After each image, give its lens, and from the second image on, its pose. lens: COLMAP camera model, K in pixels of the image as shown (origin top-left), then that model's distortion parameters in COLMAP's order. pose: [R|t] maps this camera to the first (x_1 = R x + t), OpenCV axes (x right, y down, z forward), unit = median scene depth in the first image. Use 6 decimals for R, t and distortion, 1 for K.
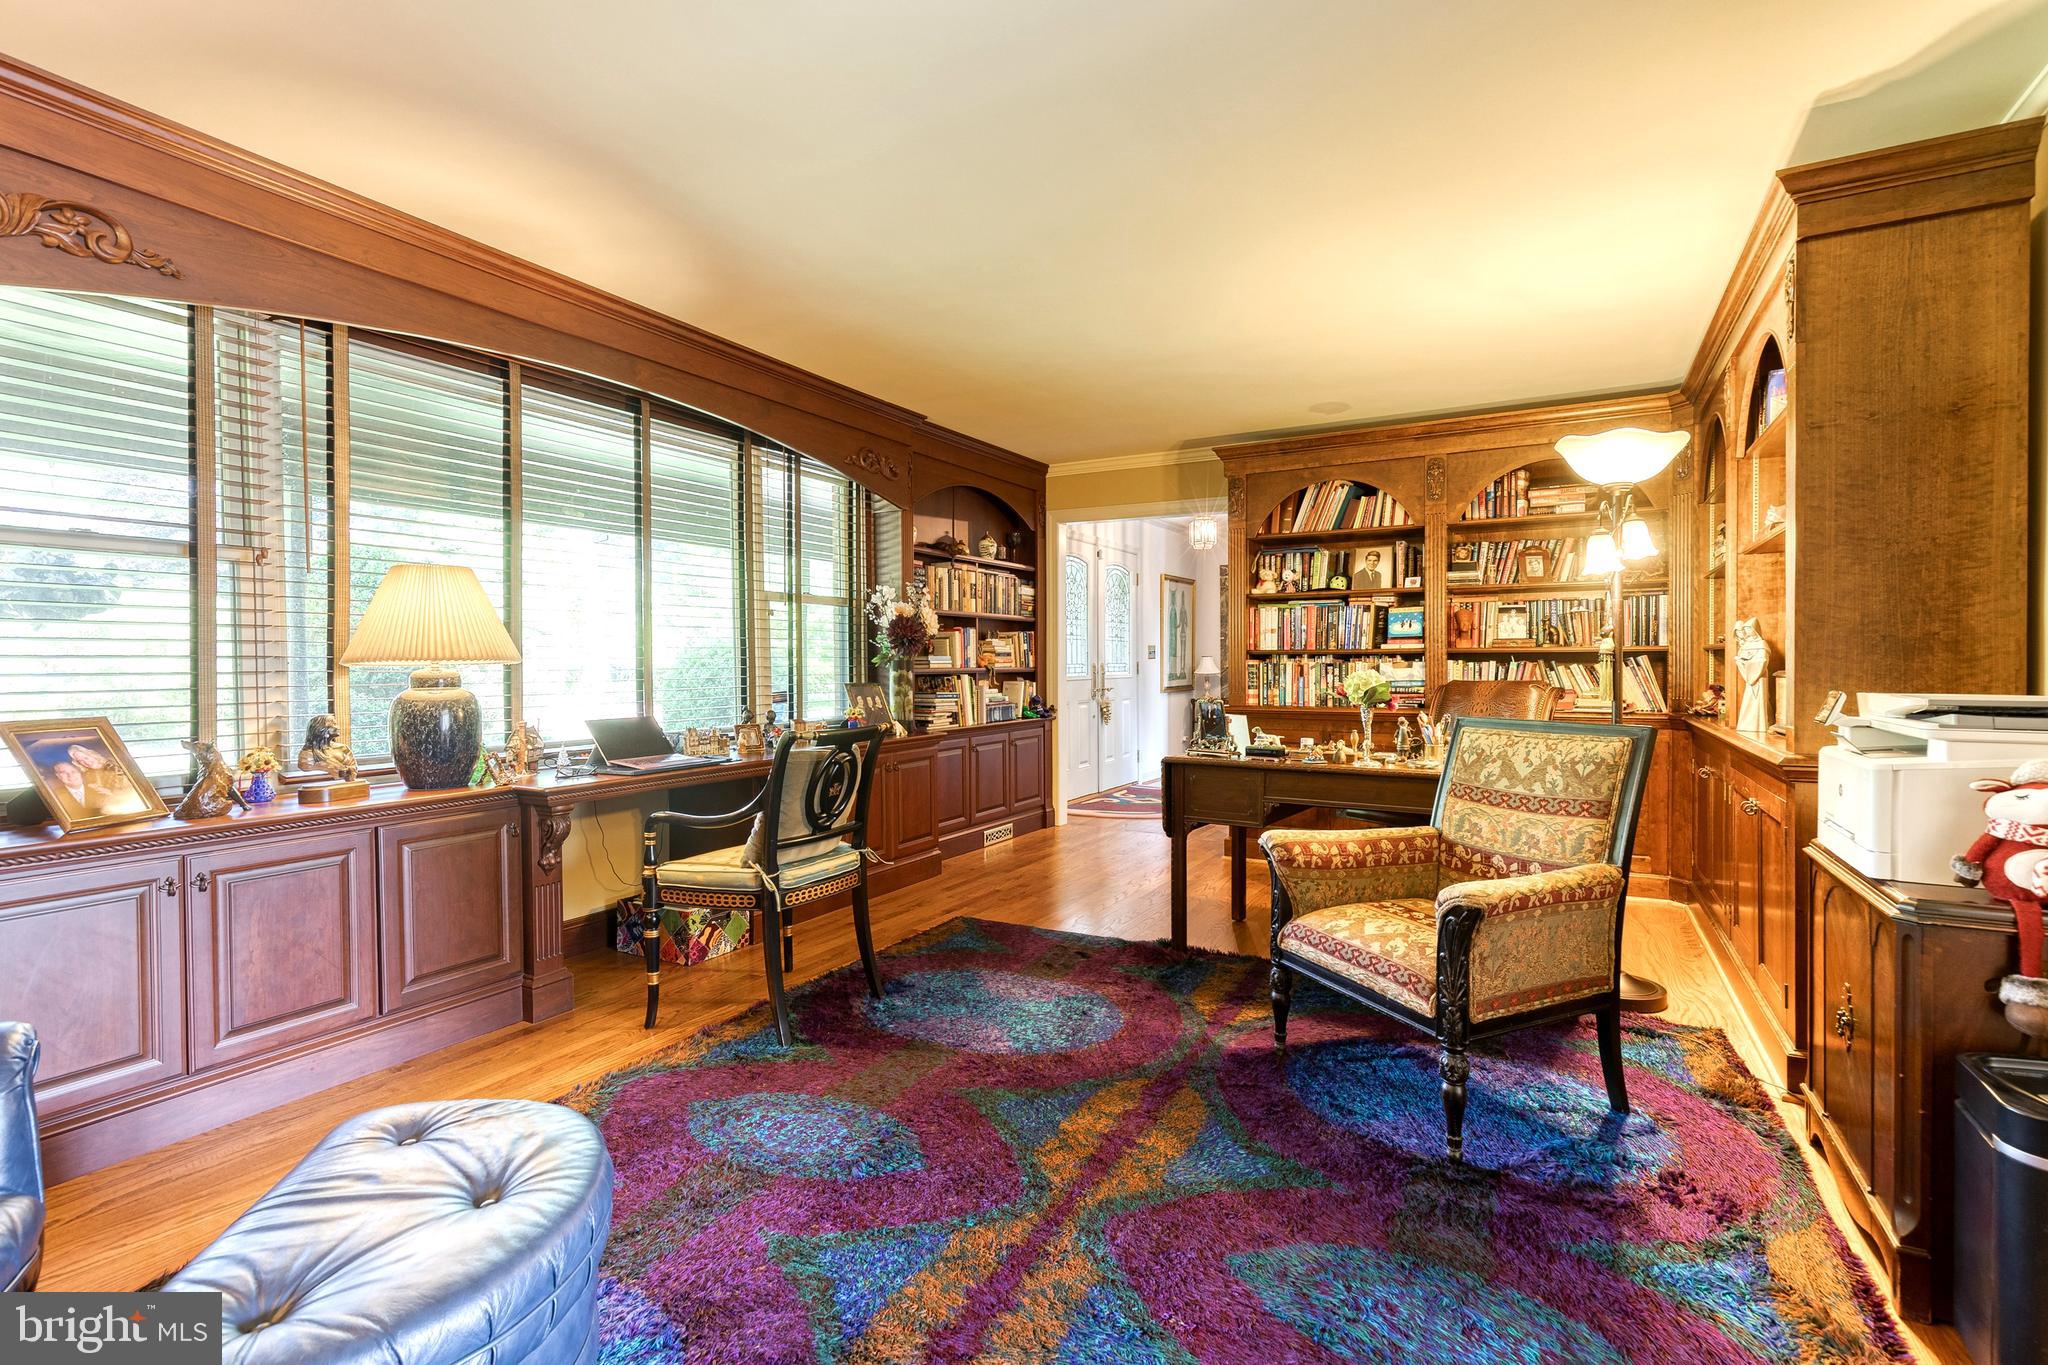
lens RADIAL K [[940.2, 0, 1026.6], [0, 940.2, 683.4], [0, 0, 1]] dist [-0.000182, -0.000011]
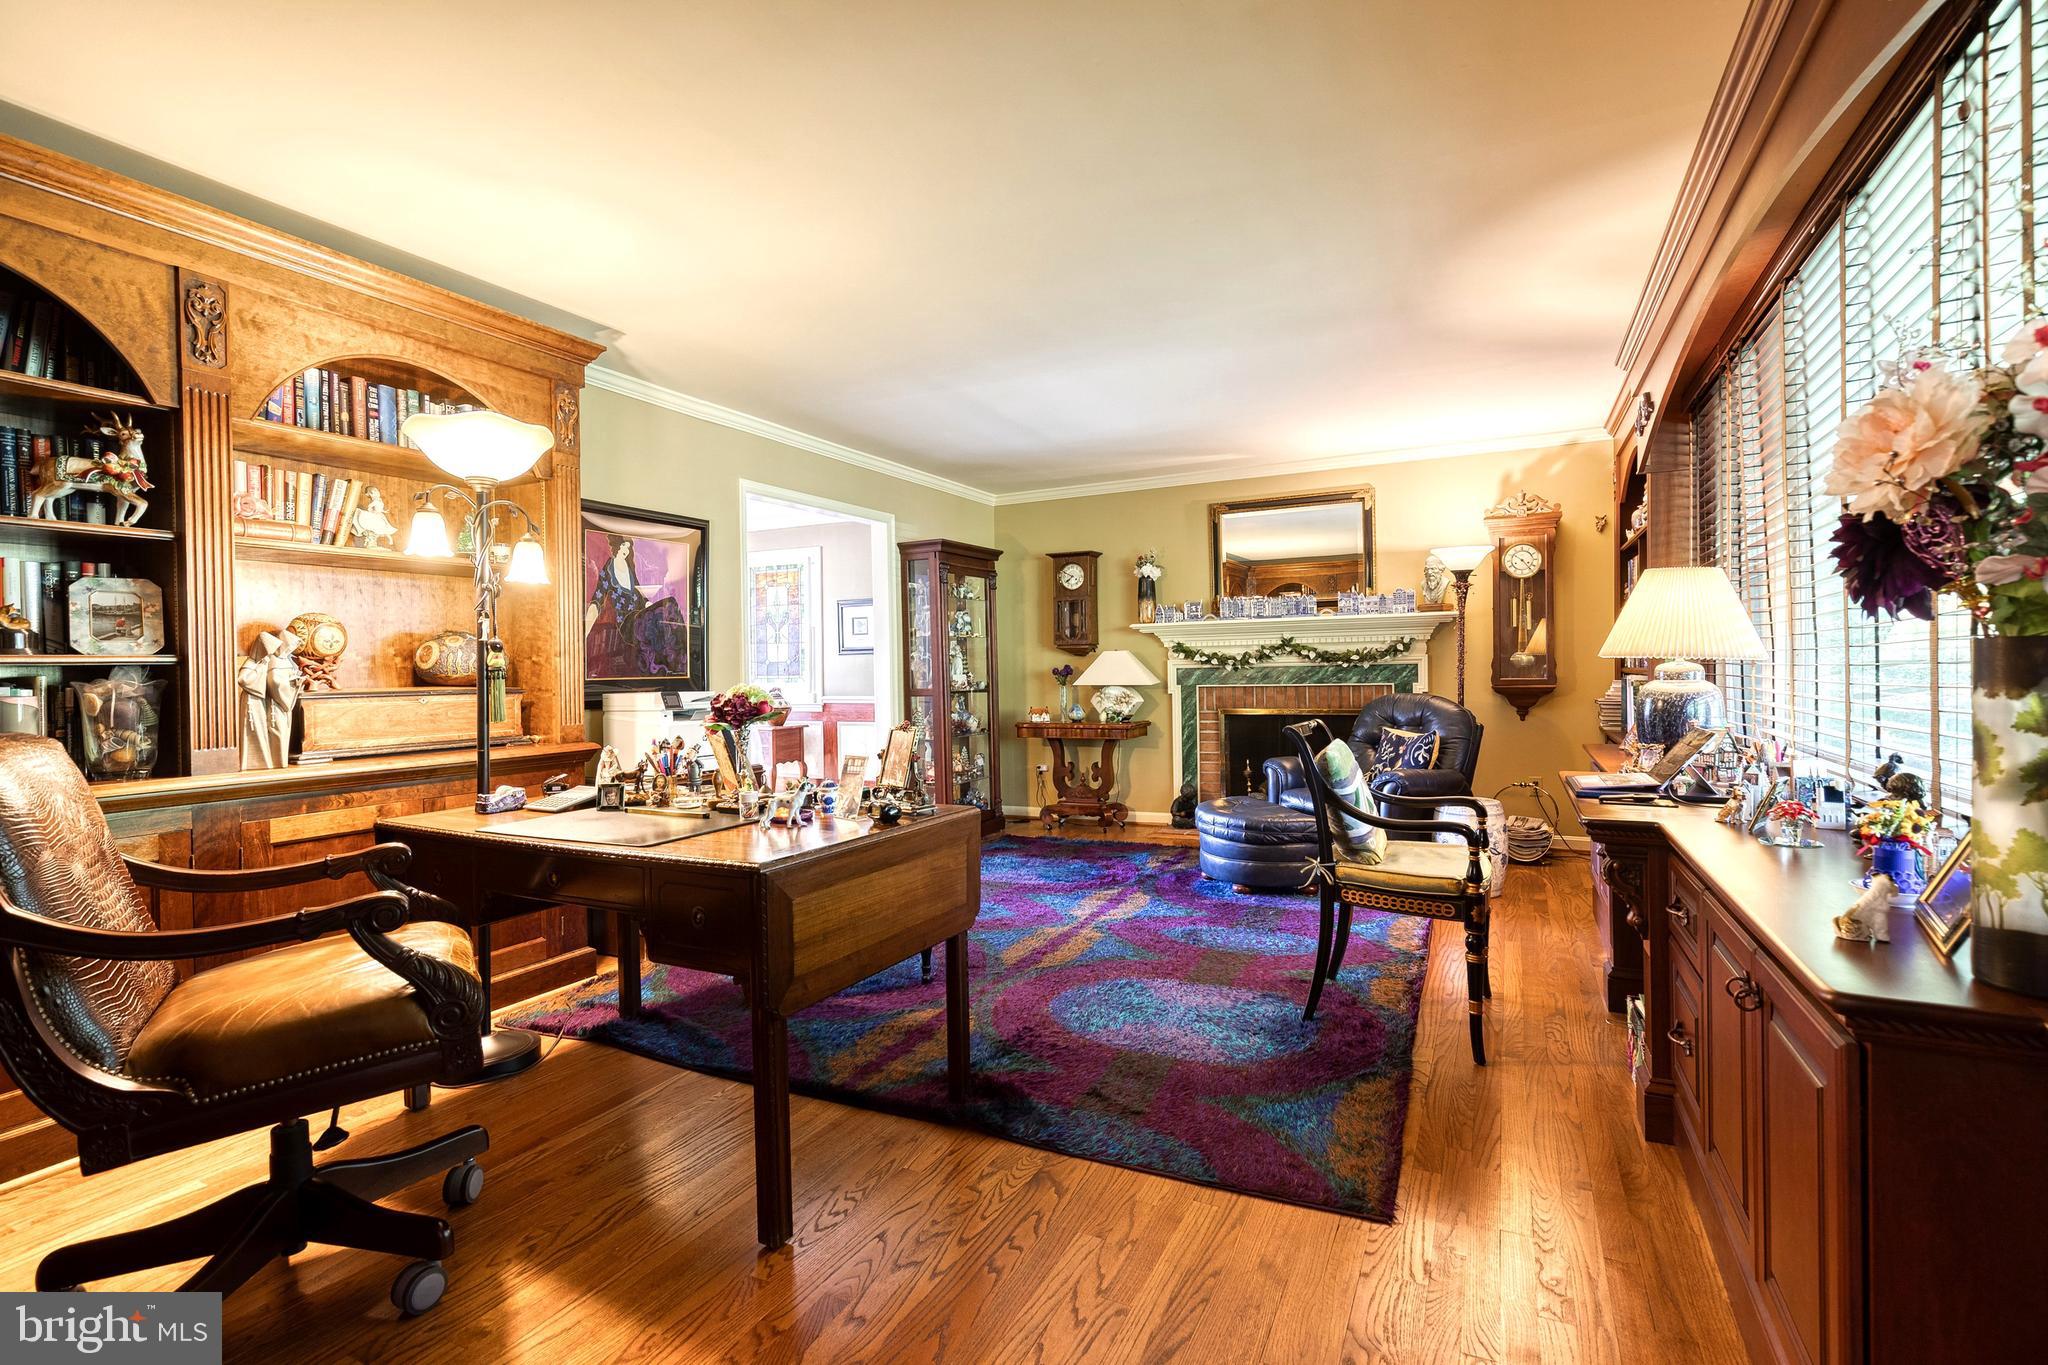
lens RADIAL K [[940.2, 0, 1023.6], [0, 940.2, 679.5], [0, 0, 1]] dist [-0.000182, -0.000011]
pose [[-0.998635, 0.019655, -0.048400, 0.246738], [0.018946, 0.999707, 0.015074, -0.028848], [0.048682, 0.014137, -0.998714, 2.857213]]
